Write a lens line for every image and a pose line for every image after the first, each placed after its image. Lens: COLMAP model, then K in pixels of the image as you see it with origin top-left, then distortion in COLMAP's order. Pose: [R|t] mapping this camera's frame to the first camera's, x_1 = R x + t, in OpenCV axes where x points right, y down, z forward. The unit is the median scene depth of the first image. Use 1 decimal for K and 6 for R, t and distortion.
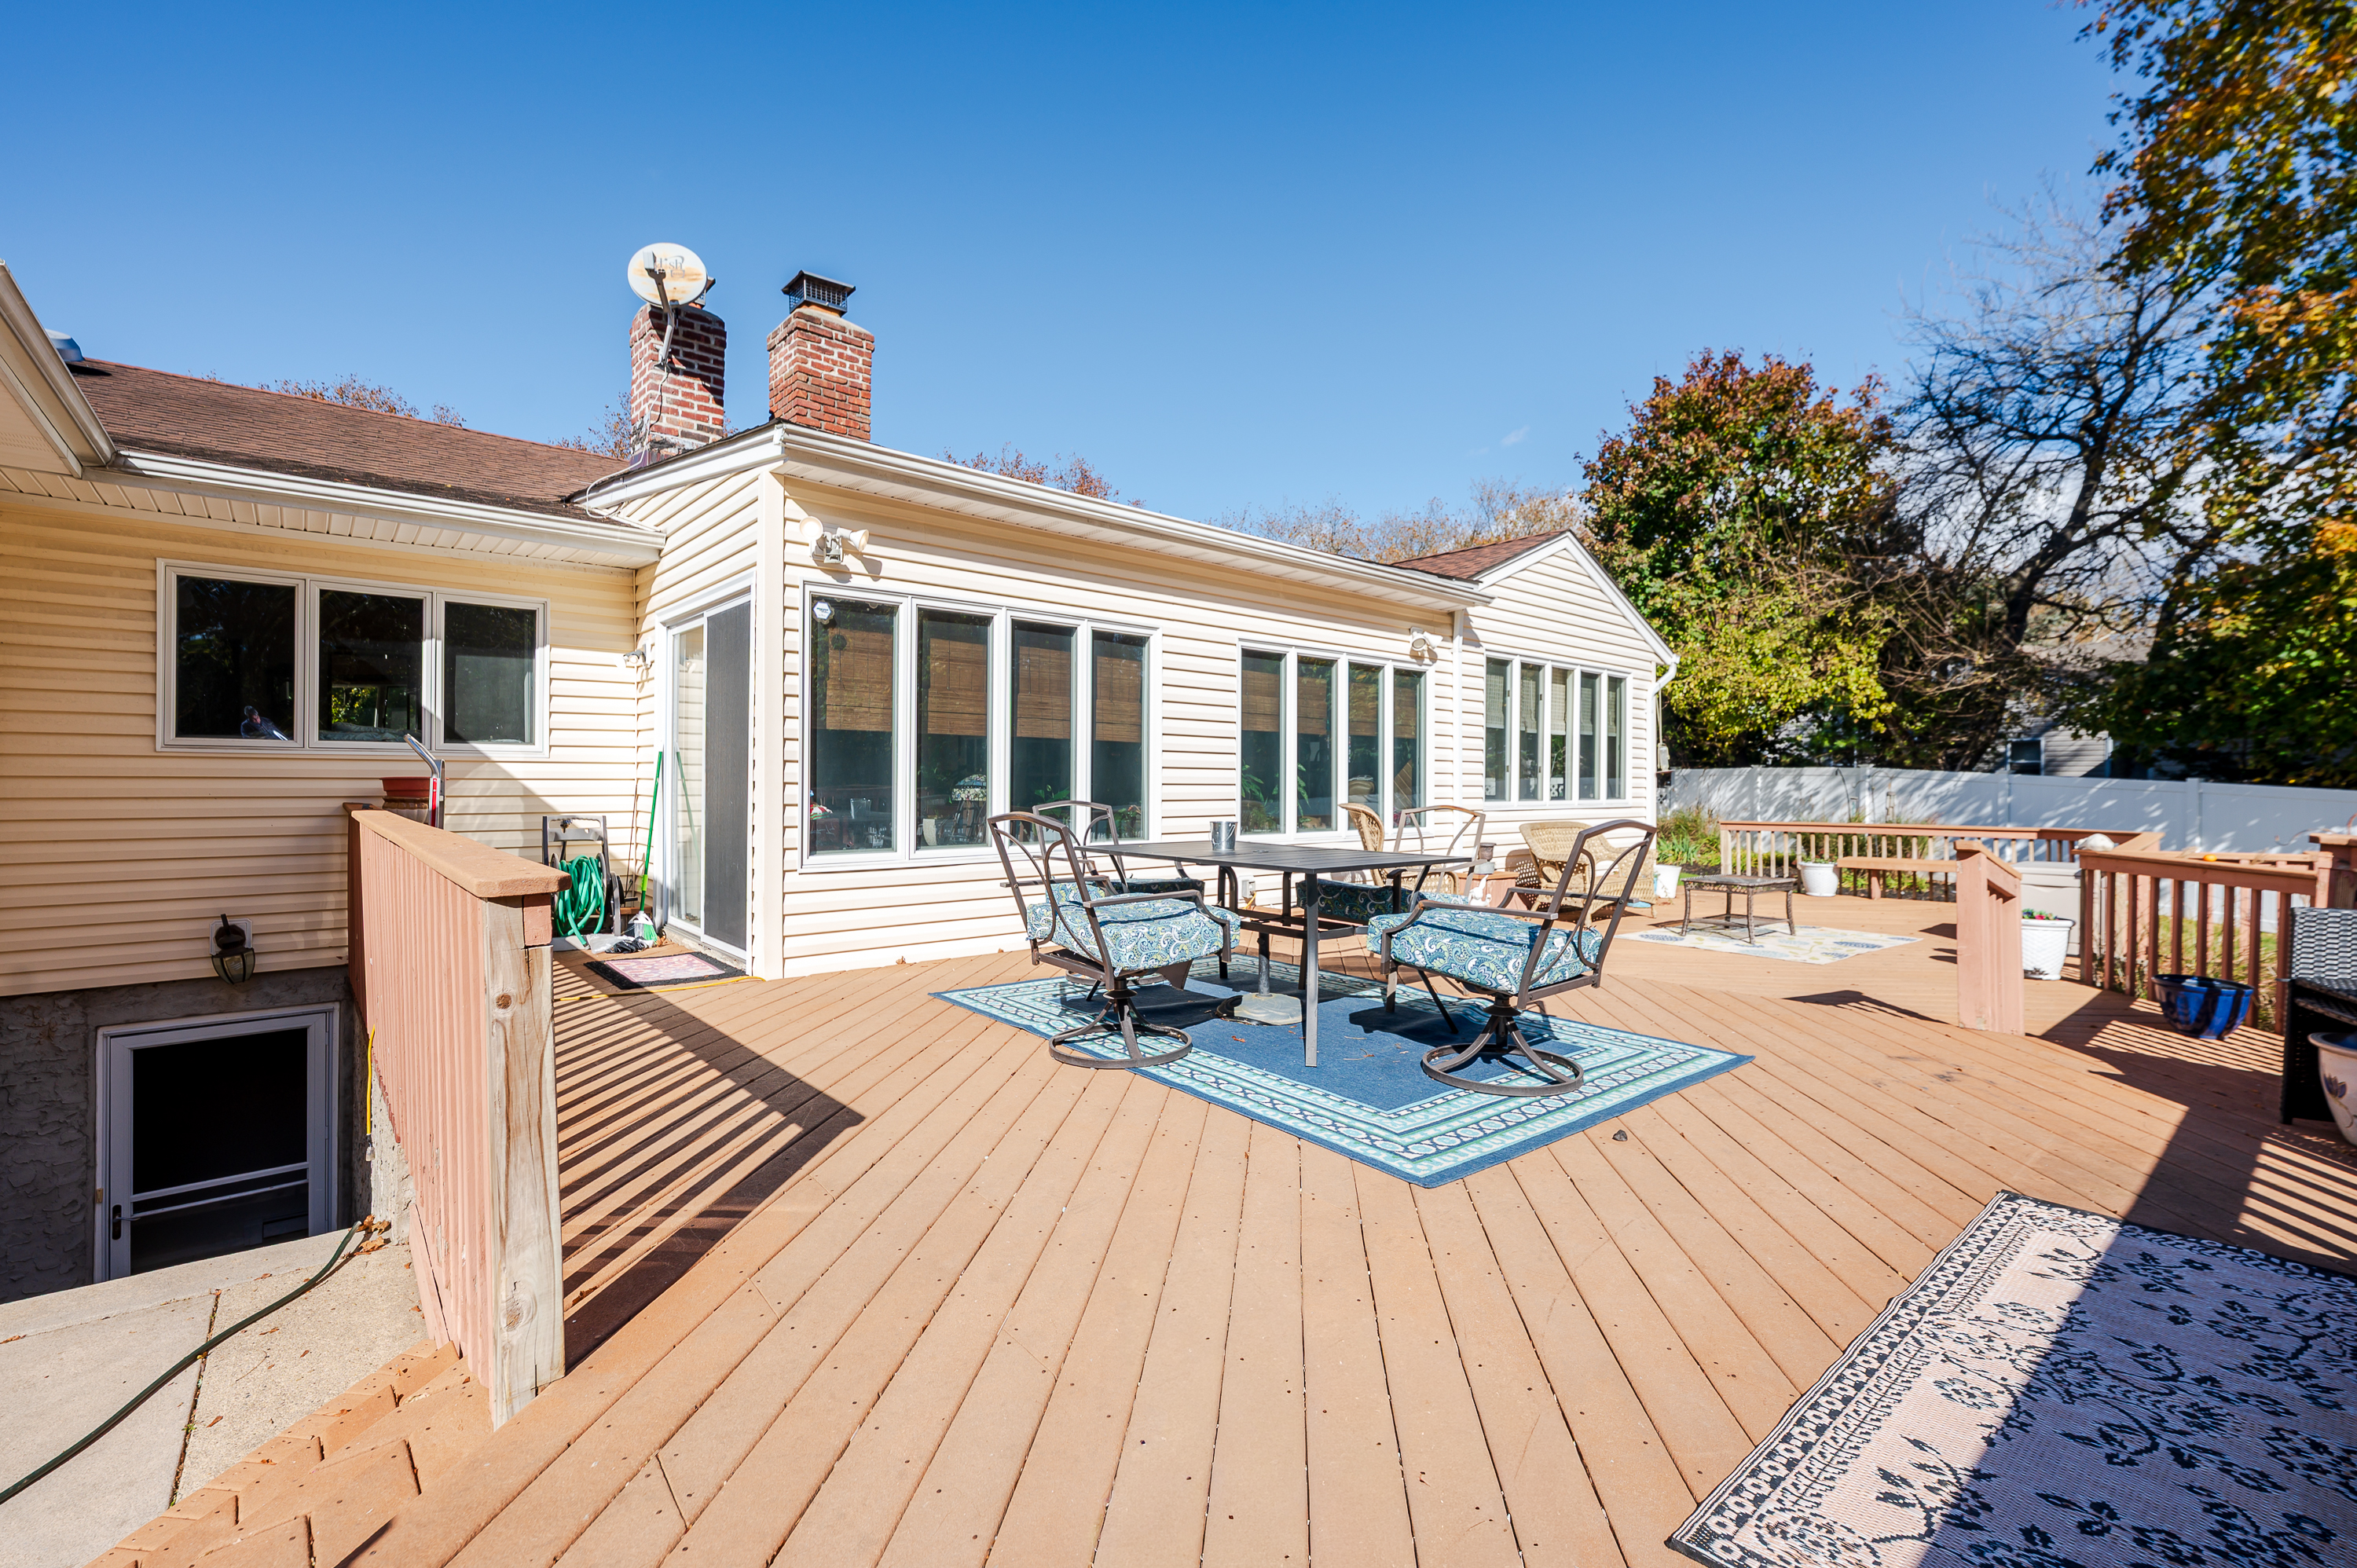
lens RADIAL K [[987.2, 0, 1178.5], [0, 987.2, 784.0], [0, 0, 1]] dist [0.003139, 0.000381]
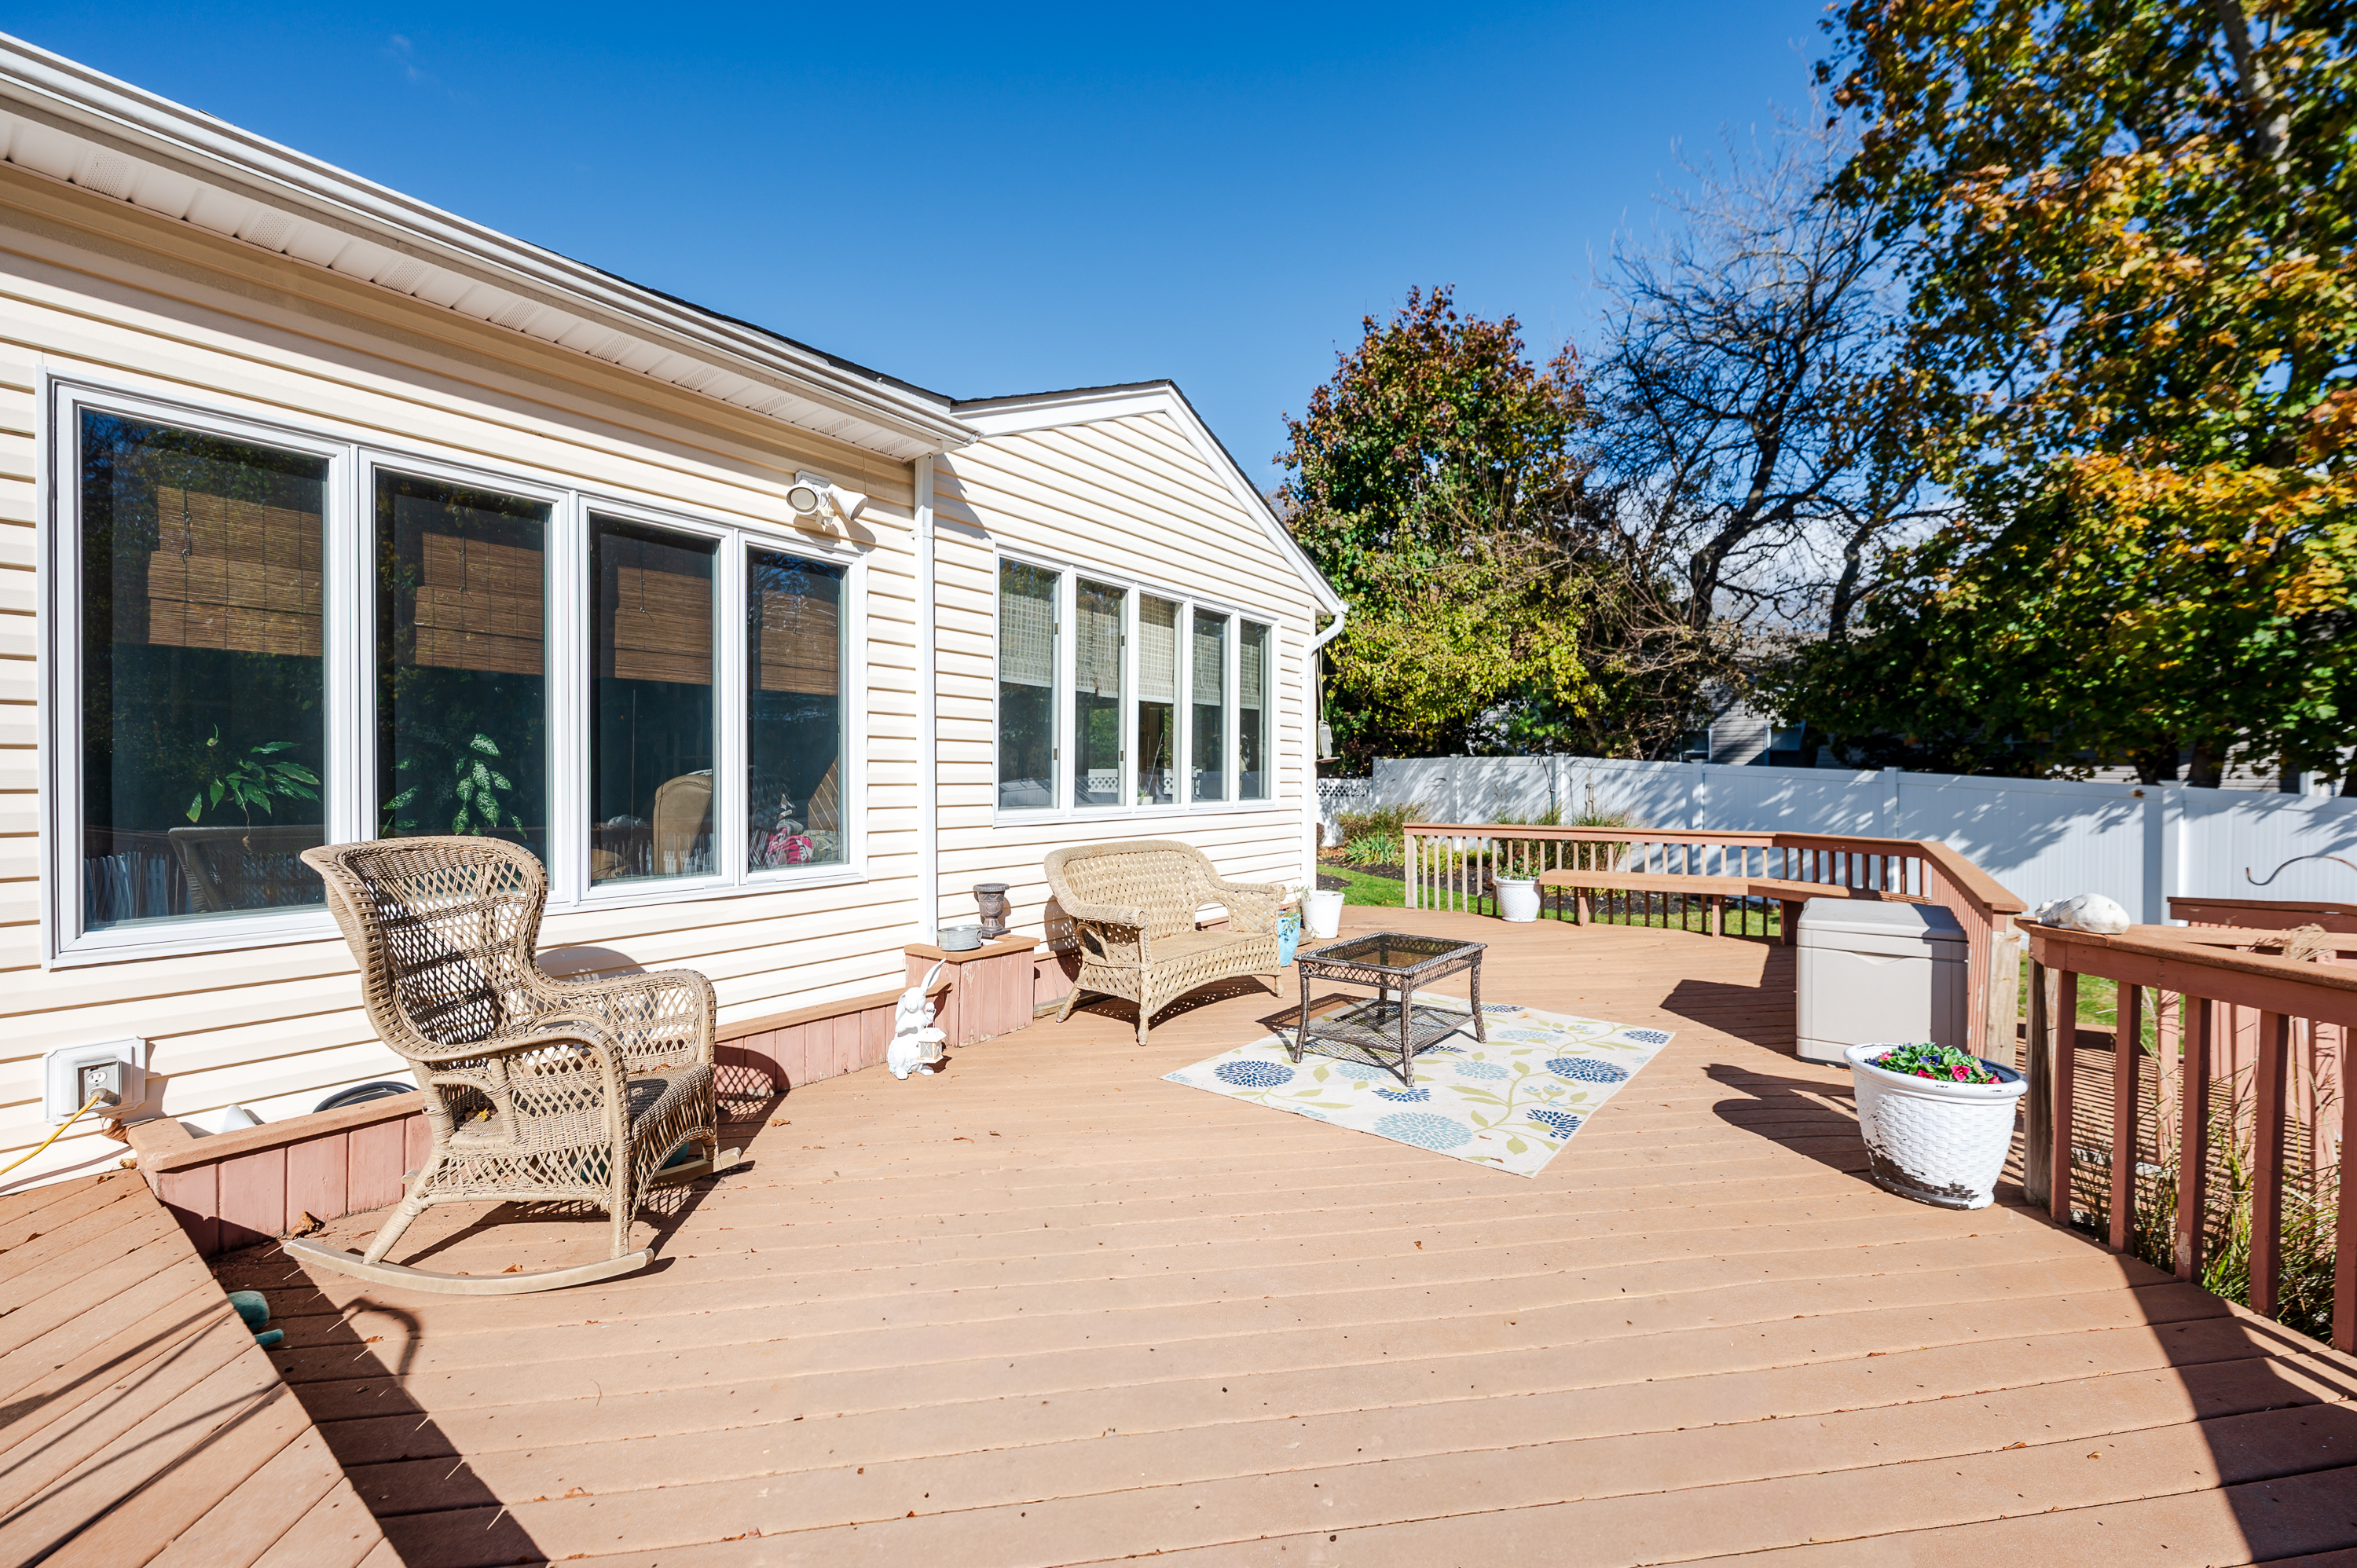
lens RADIAL K [[941.3, 0, 1178.5], [0, 941.3, 784.0], [0, 0, 1]] dist [0.051568, 0.000005]
pose [[0.973024, -0.005723, 0.230633, 0.178293], [0.003038, 0.999923, 0.011998, -0.002977], [-0.230684, -0.010973, 0.972967, 0.277355]]
